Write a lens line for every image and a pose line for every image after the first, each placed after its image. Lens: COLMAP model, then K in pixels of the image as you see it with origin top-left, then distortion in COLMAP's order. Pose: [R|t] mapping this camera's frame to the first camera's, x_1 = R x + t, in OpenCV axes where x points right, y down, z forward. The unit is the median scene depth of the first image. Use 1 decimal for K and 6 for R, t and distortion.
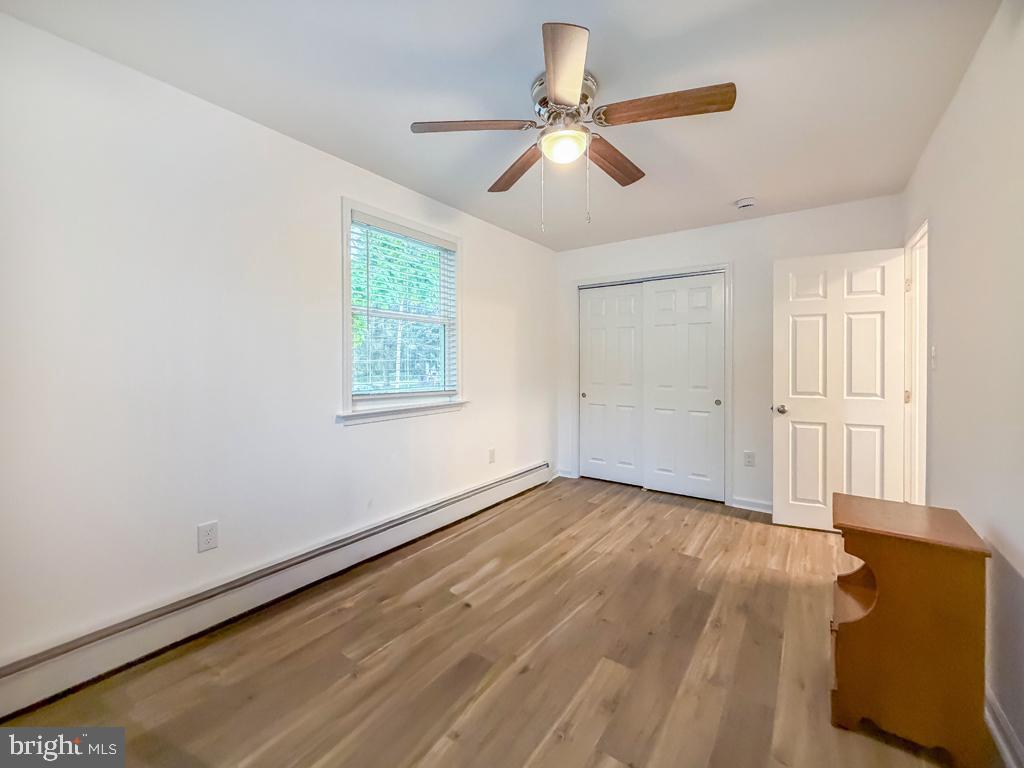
lens RADIAL K [[418.6, 0, 515.7], [0, 418.6, 370.3], [0, 0, 1]] dist [-0.001005, -0.000071]
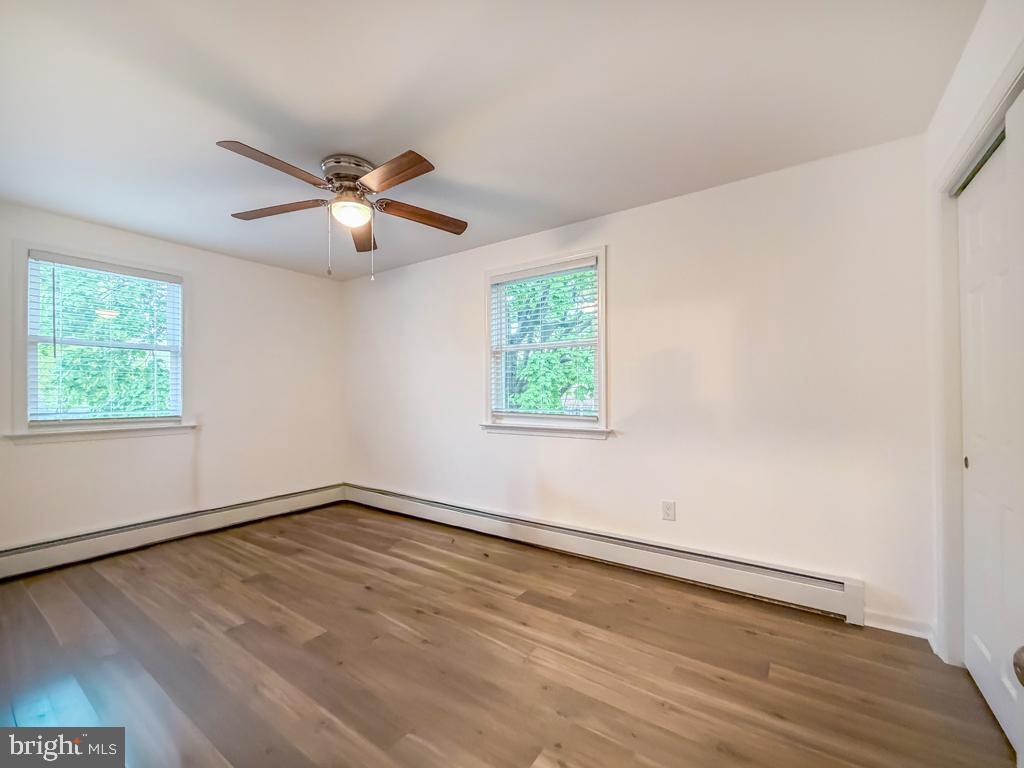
lens RADIAL K [[412.3, 0, 514.8], [0, 412.3, 392.9], [0, 0, 1]] dist [-0.001766, -0.000279]
pose [[0.032025, -0.001491, -0.999486, 0.978853], [-0.008536, 0.999962, -0.001765, 0.000003], [0.999451, 0.008588, 0.032011, 1.037222]]
